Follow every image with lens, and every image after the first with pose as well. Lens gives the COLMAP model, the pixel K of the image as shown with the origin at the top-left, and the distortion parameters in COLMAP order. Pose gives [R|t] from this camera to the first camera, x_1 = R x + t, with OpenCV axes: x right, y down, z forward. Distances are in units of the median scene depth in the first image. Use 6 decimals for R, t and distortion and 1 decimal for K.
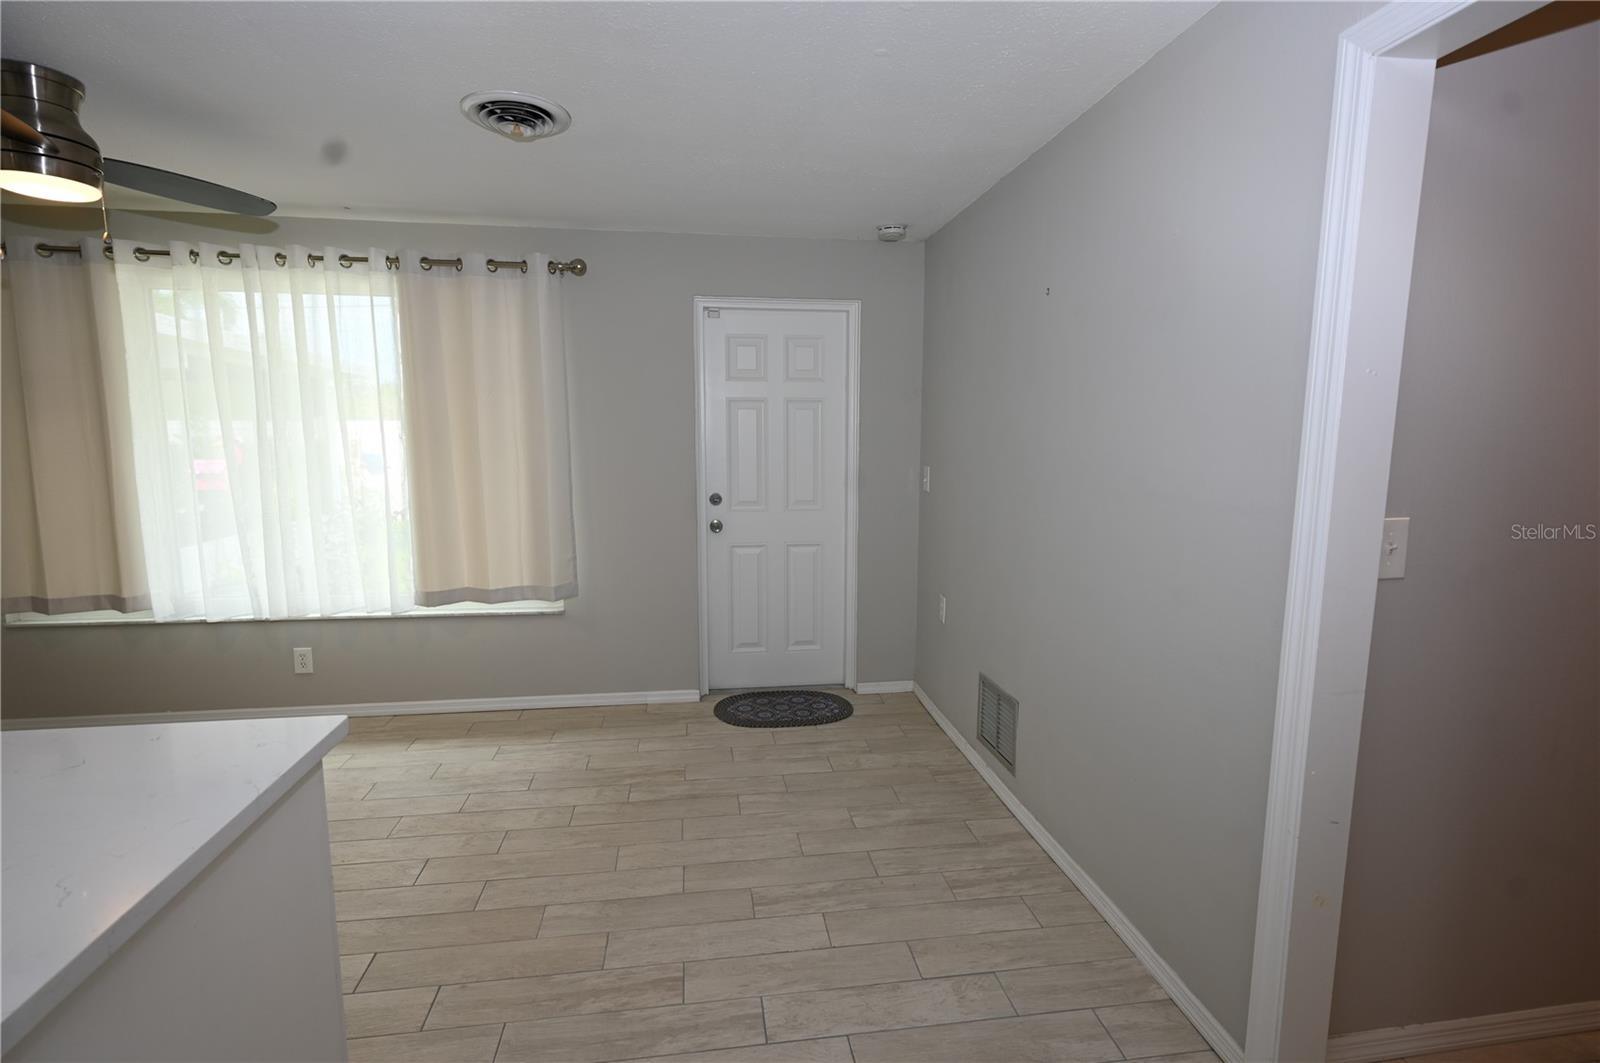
lens RADIAL K [[760.6, 0, 793.2], [0, 760.6, 535.8], [0, 0, 1]] dist [0.002554, -0.000156]
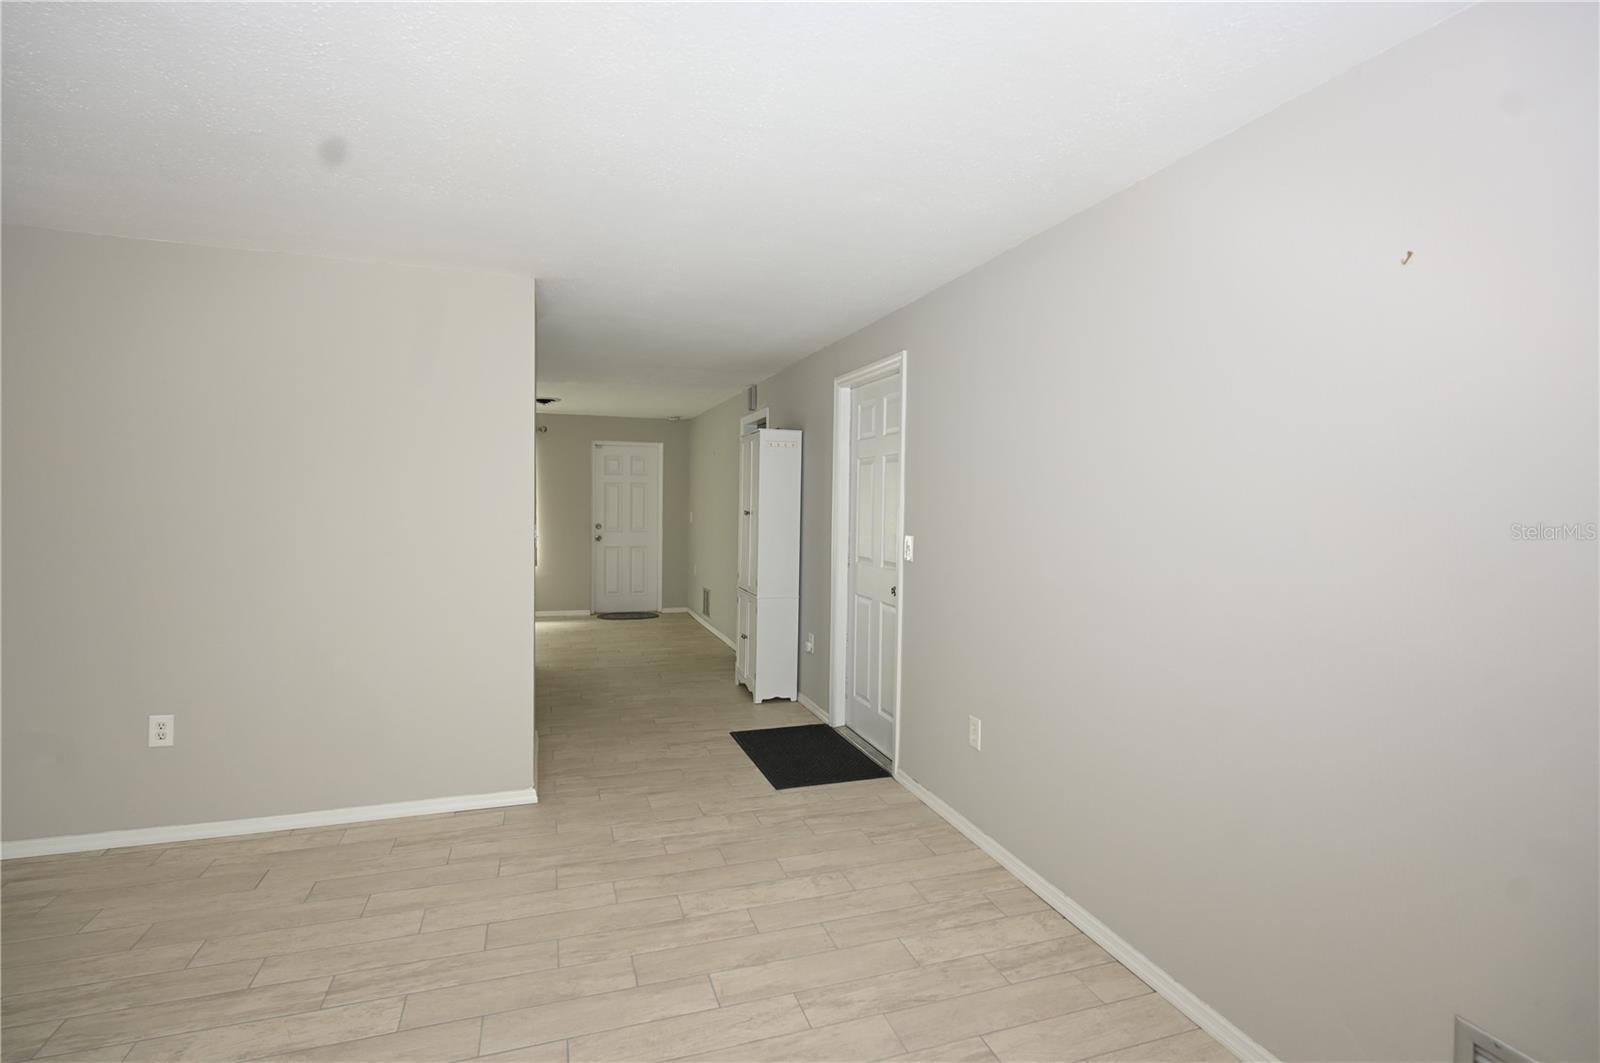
lens RADIAL K [[760.6, 0, 796.9], [0, 760.6, 532.0], [0, 0, 1]] dist [0.002554, -0.000156]
pose [[0.989199, 0.000188, 0.146577, 0.174562], [0.013718, 0.995492, -0.093852, 0.219831], [-0.145934, 0.094849, 0.984737, -1.532462]]
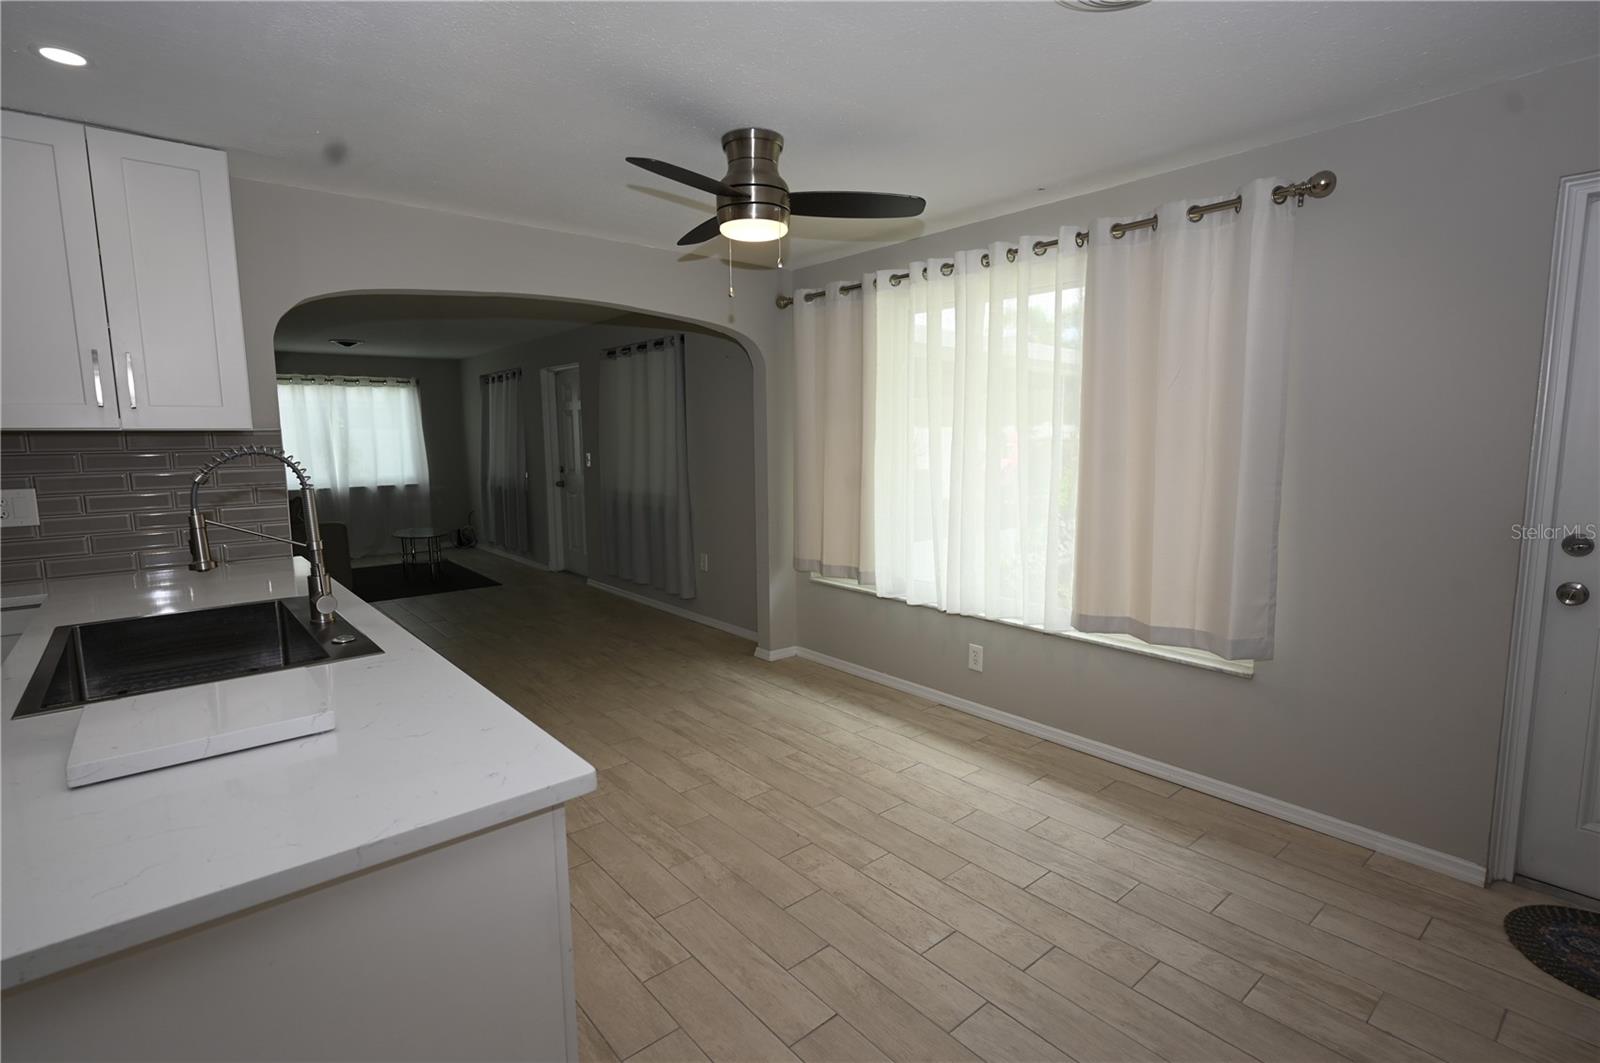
lens RADIAL K [[760.6, 0, 802.8], [0, 760.6, 528.7], [0, 0, 1]] dist [0.002554, -0.000156]
pose [[0.532130, 0.095296, -0.841283, 0.073184], [-0.105233, 0.993385, 0.045963, -0.030449], [0.840098, 0.064073, 0.538638, 0.265107]]
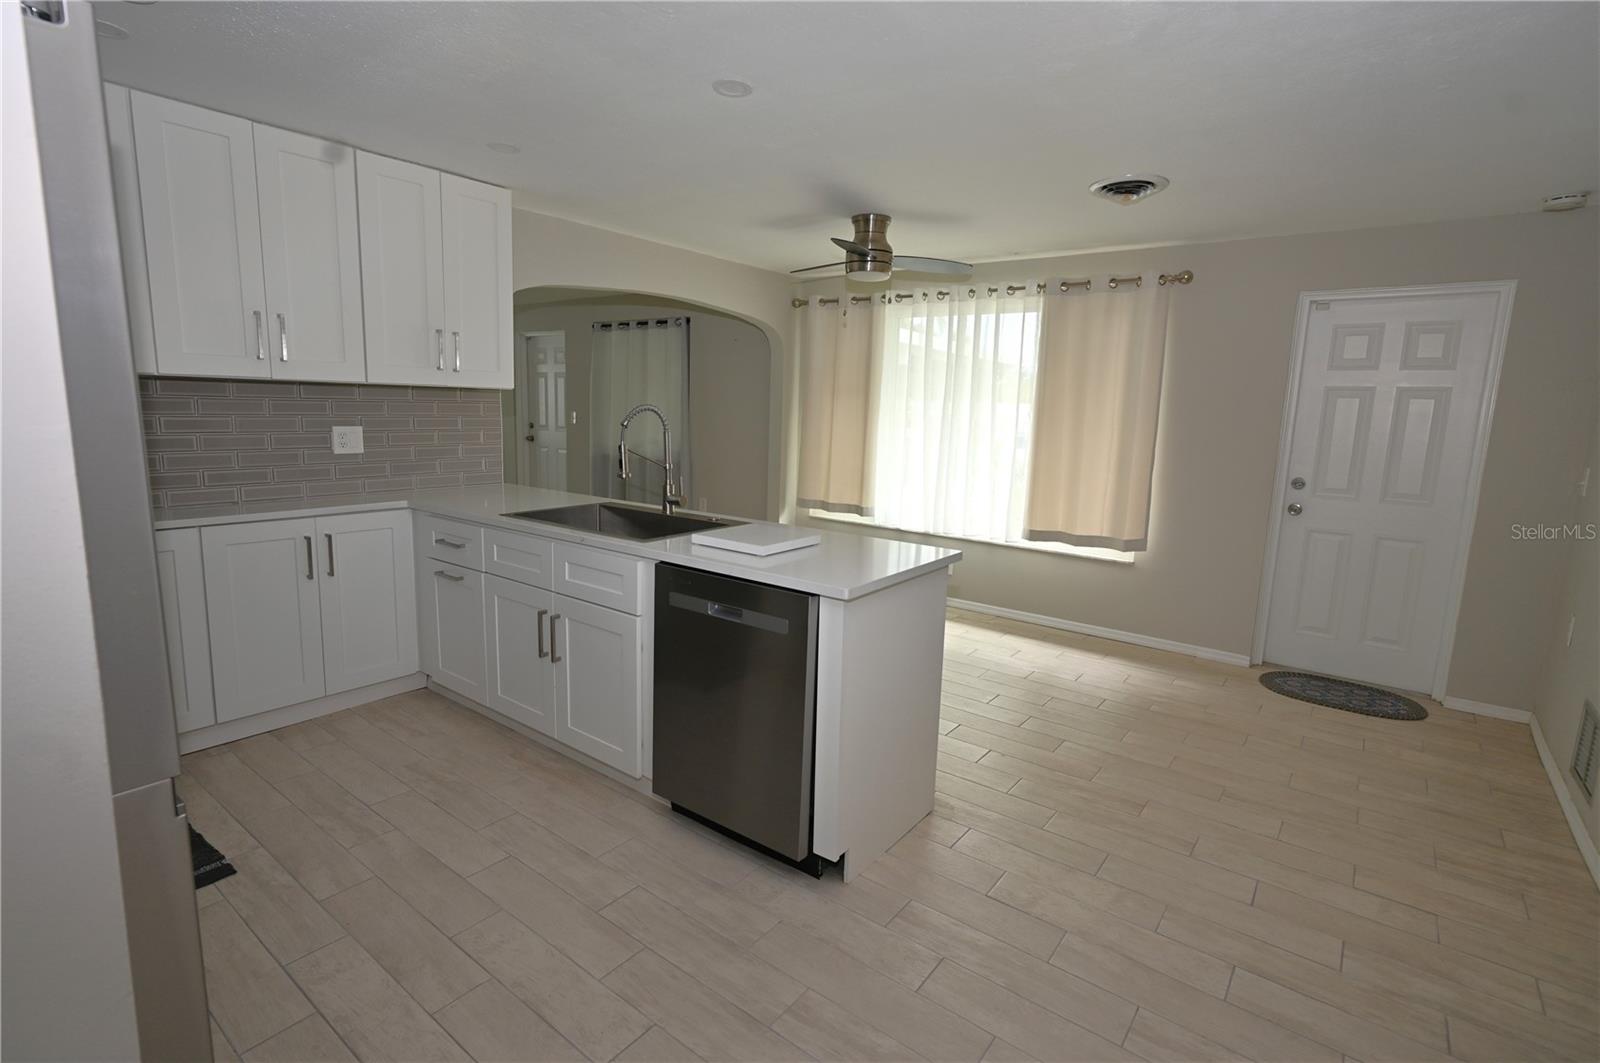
lens RADIAL K [[760.6, 0, 803.0], [0, 760.6, 527.0], [0, 0, 1]] dist [0.002554, -0.000156]
pose [[0.705047, 0.131519, -0.696858, 0.180480], [-0.125758, 0.990266, 0.059658, 0.039846], [0.697921, 0.045573, 0.714724, -0.258257]]
